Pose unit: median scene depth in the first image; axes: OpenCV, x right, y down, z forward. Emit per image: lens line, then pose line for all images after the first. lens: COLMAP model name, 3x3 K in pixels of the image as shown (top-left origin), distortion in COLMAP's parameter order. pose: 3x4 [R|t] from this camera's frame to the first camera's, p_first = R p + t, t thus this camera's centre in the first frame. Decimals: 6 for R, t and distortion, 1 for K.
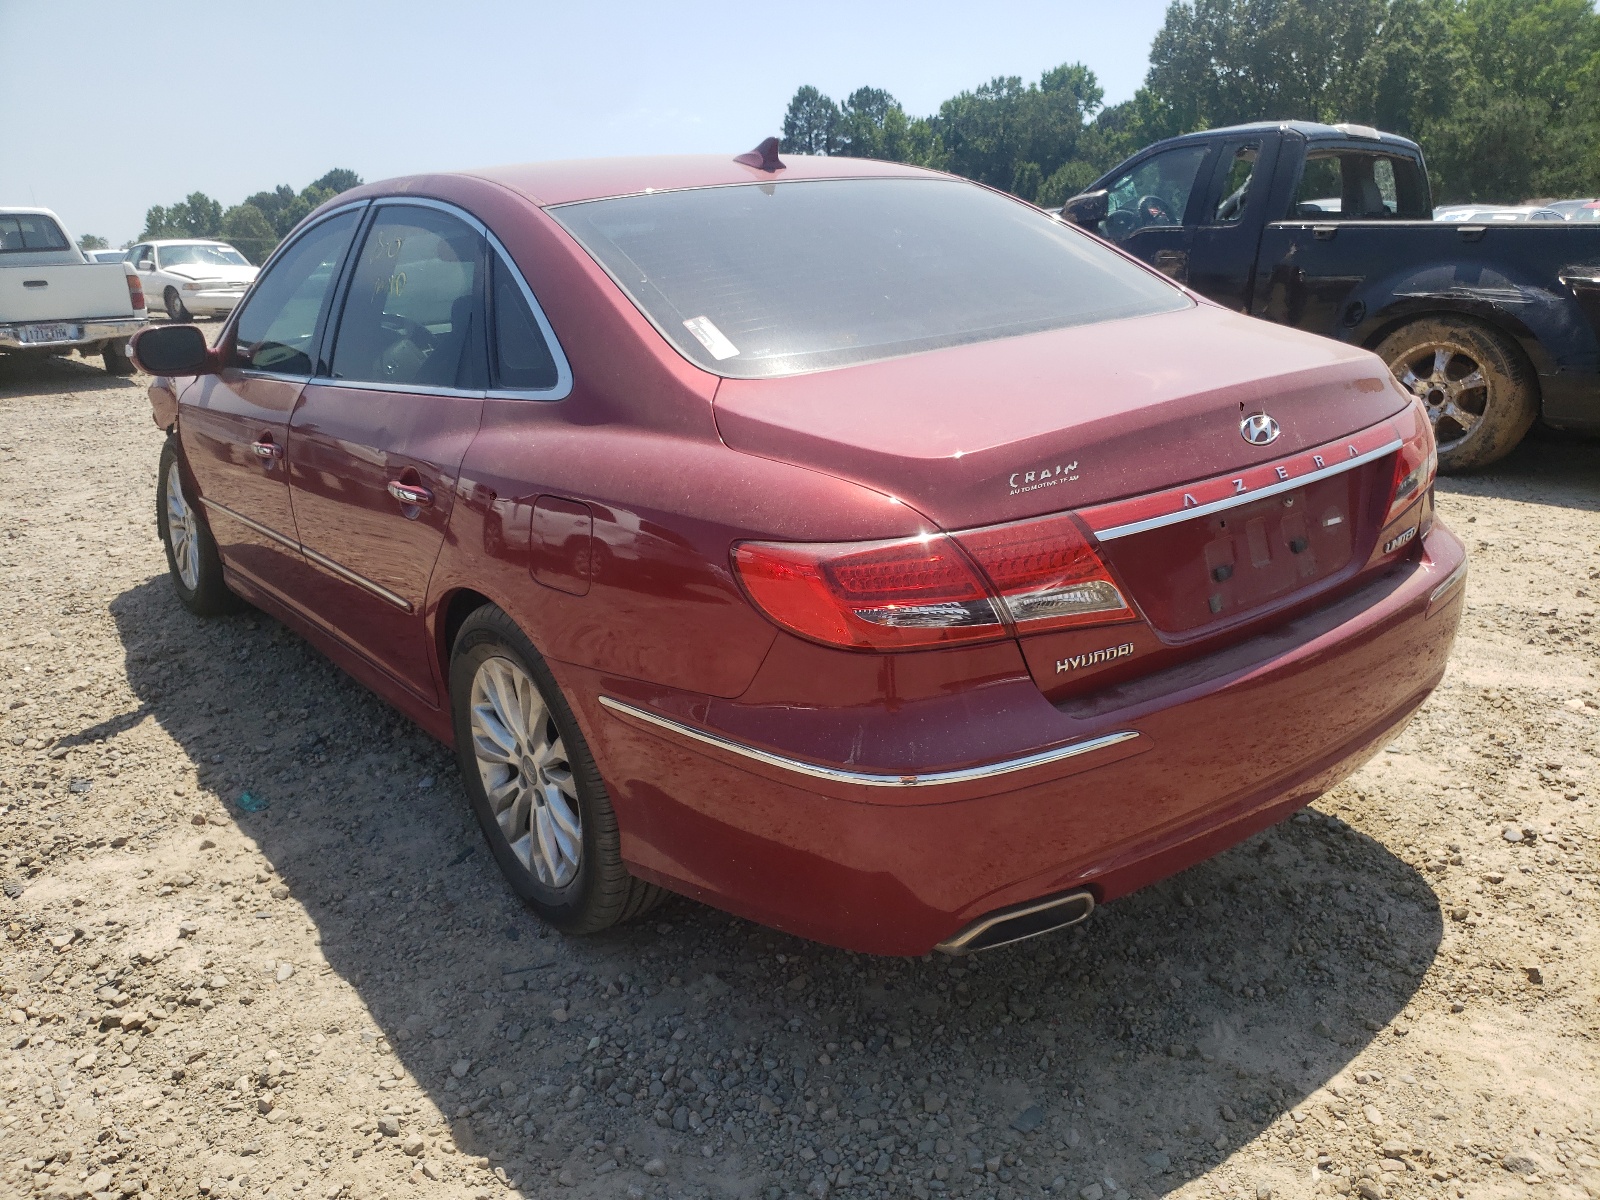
lens RADIAL K [[1232.4, 0, 799.0], [0, 1232.4, 607.3], [0, 0, 1]] dist [0.025375, -0.003211]
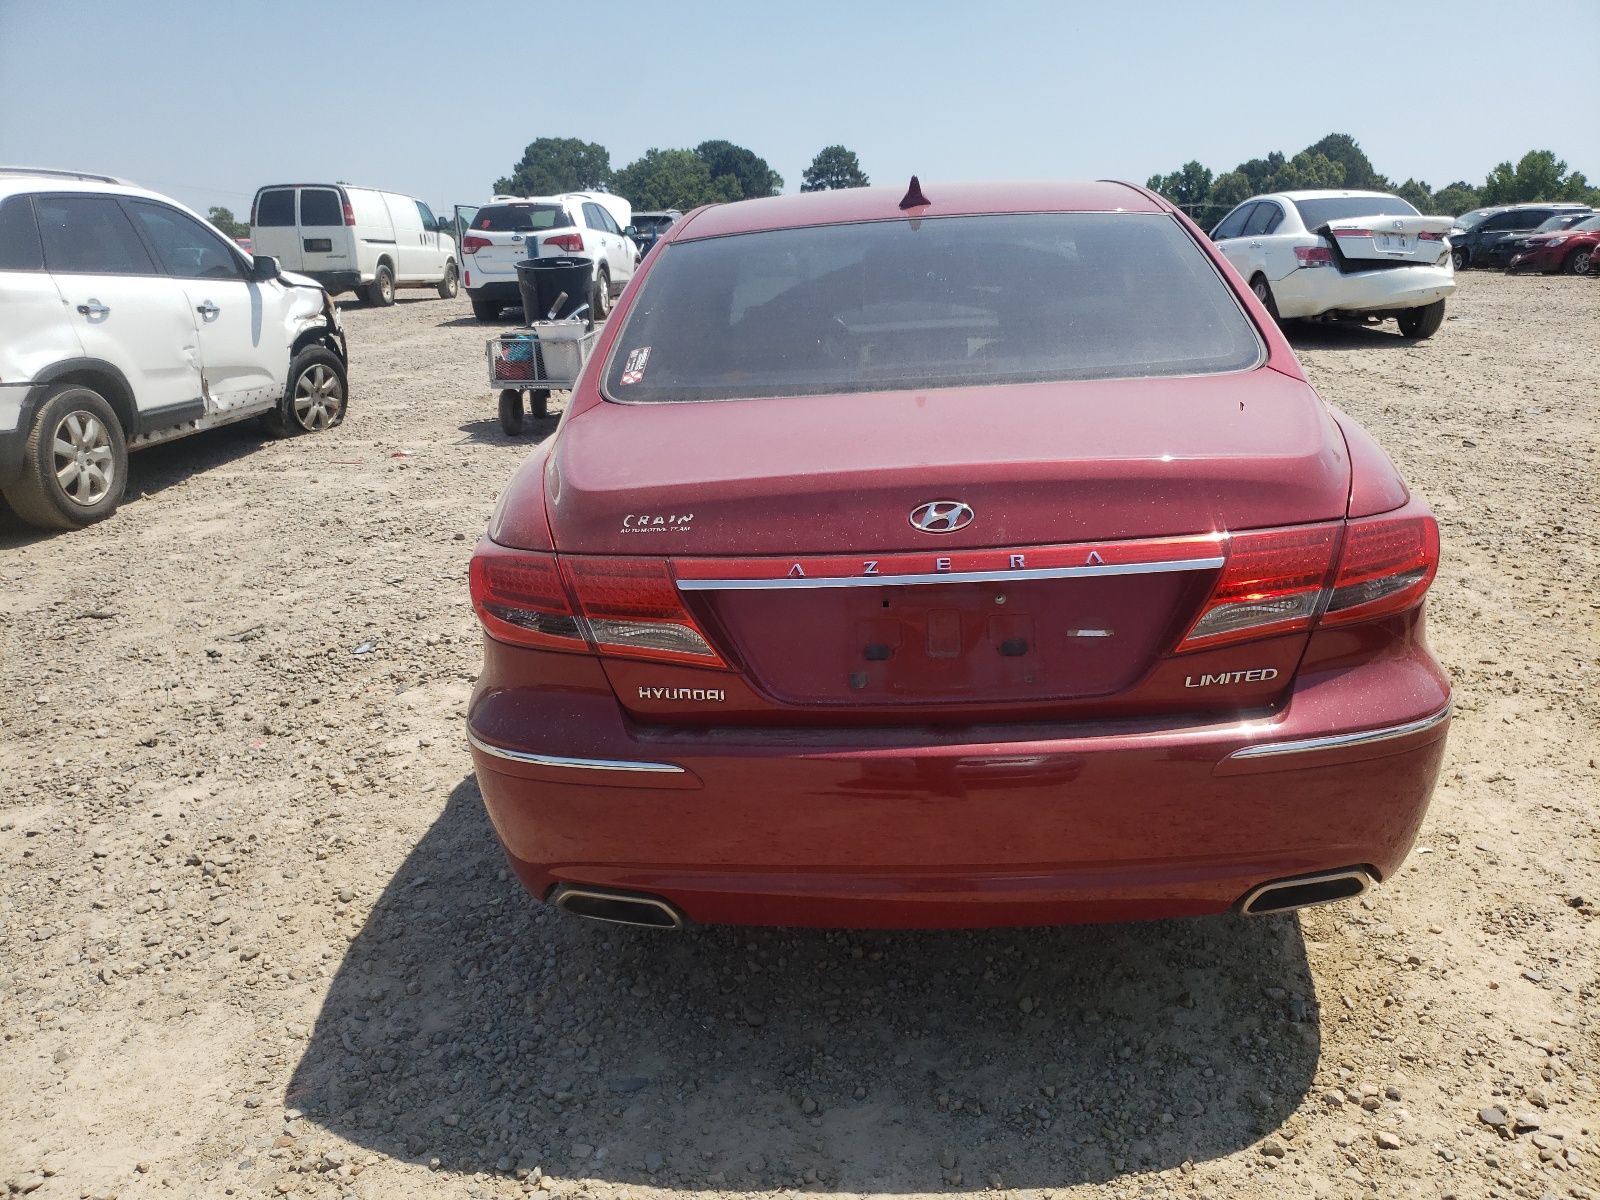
lens RADIAL K [[1232.4, 0, 800.8], [0, 1232.4, 594.4], [0, 0, 1]] dist [0.025375, -0.003211]
pose [[0.766125, 0.204427, -0.609313, 0.944122], [-0.194117, 0.977389, 0.083843, -0.153558], [0.612676, 0.054043, 0.788484, 0.196942]]
